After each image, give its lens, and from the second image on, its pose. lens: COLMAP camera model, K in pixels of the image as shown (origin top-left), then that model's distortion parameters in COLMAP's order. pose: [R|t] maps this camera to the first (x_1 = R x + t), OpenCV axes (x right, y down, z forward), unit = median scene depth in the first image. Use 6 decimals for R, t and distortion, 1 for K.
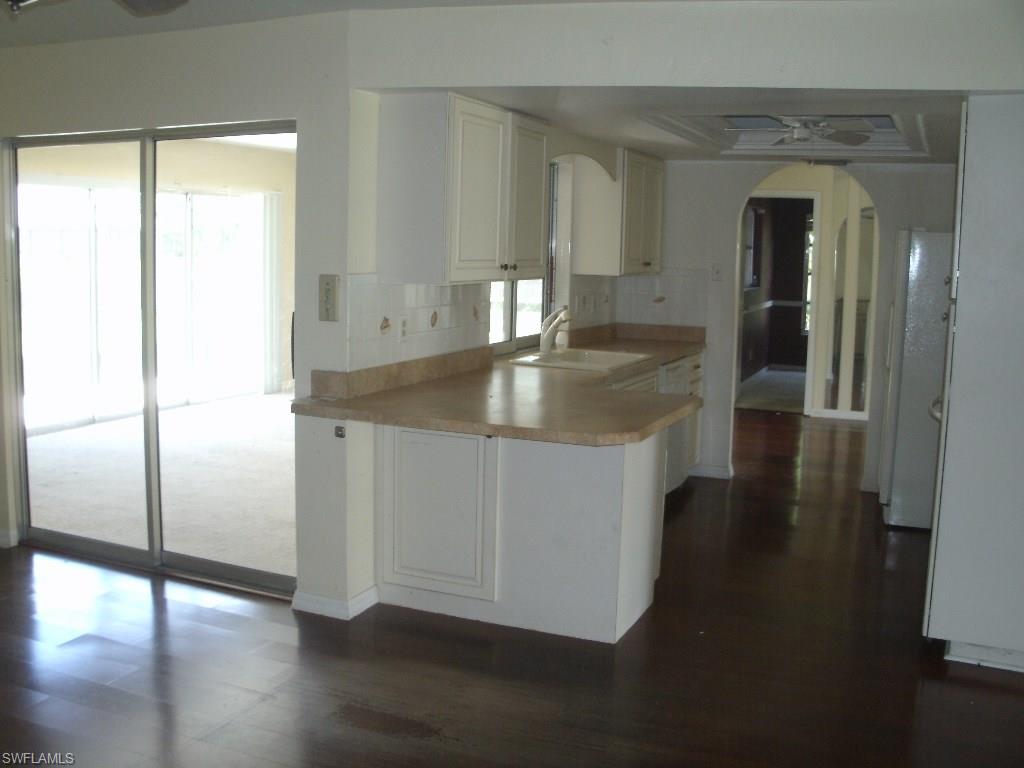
lens RADIAL K [[1064.2, 0, 492.2], [0, 1064.2, 371.4], [0, 0, 1]] dist [-0.295856, 0.381081]
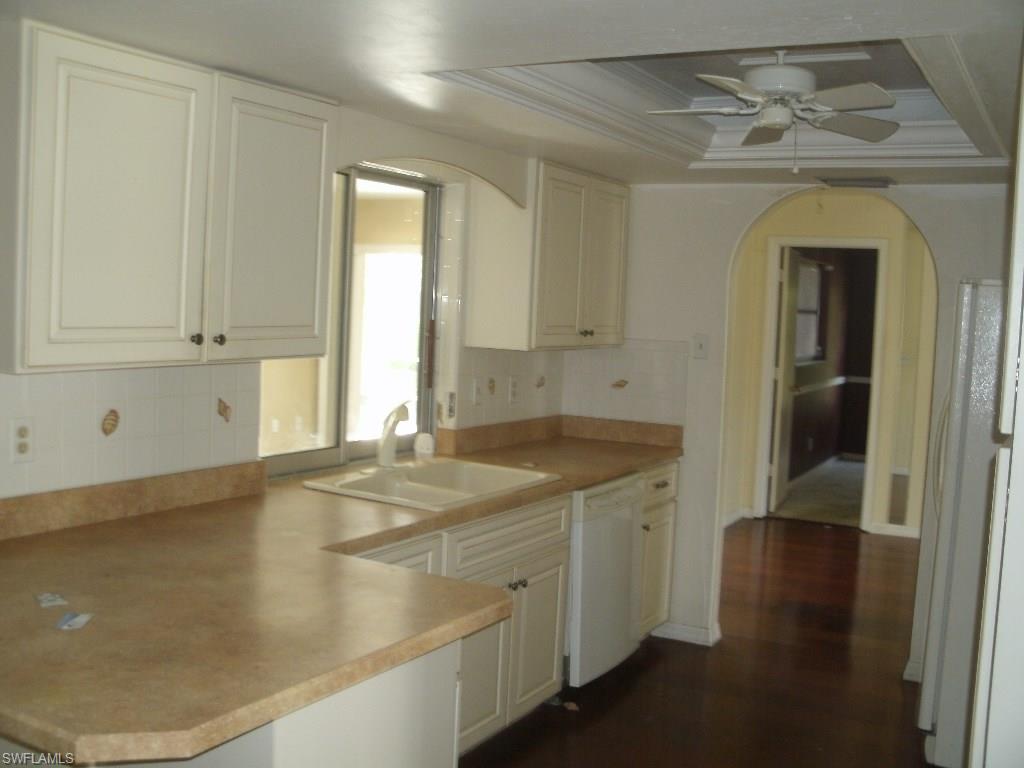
lens RADIAL K [[1064.2, 0, 492.2], [0, 1064.2, 371.4], [0, 0, 1]] dist [-0.295856, 0.381081]
pose [[0.993695, 0.024838, -0.109330, 0.164984], [-0.030900, 0.998057, -0.054111, -0.038874], [0.107773, 0.057148, 0.992532, 0.321525]]
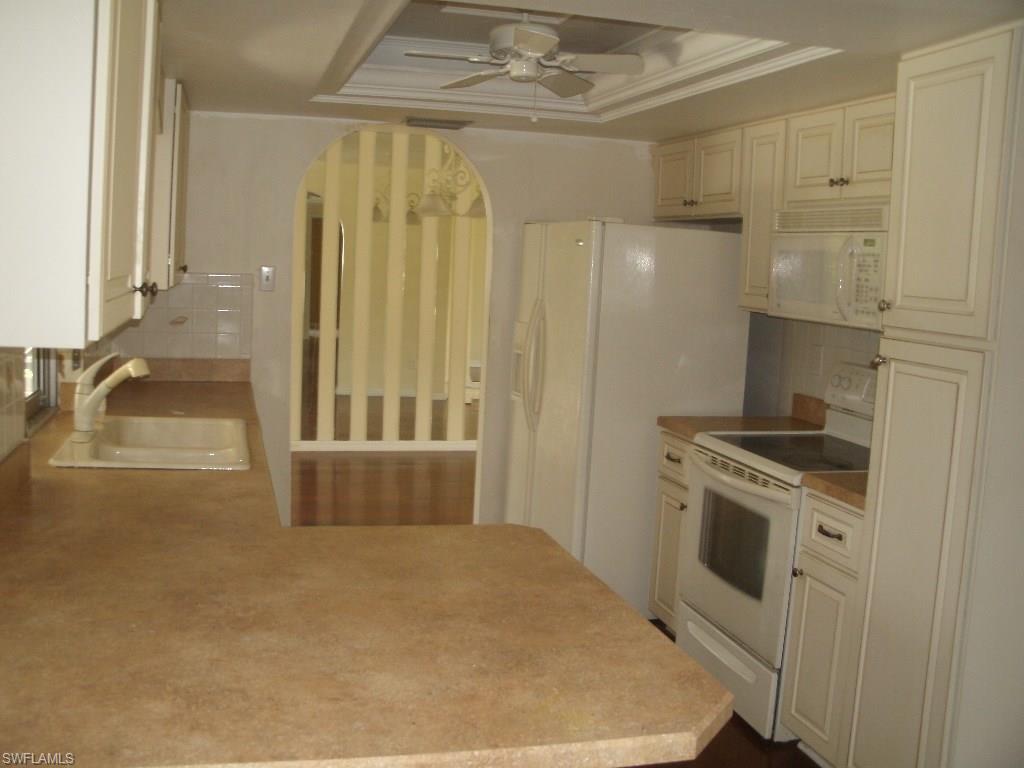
lens RADIAL K [[1064.2, 0, 492.2], [0, 1064.2, 371.4], [0, 0, 1]] dist [-0.295856, 0.381081]
pose [[0.780466, -0.055114, 0.622765, -0.104559], [0.048577, 0.998441, 0.027483, -0.048497], [-0.623309, 0.008803, 0.781926, 0.398818]]
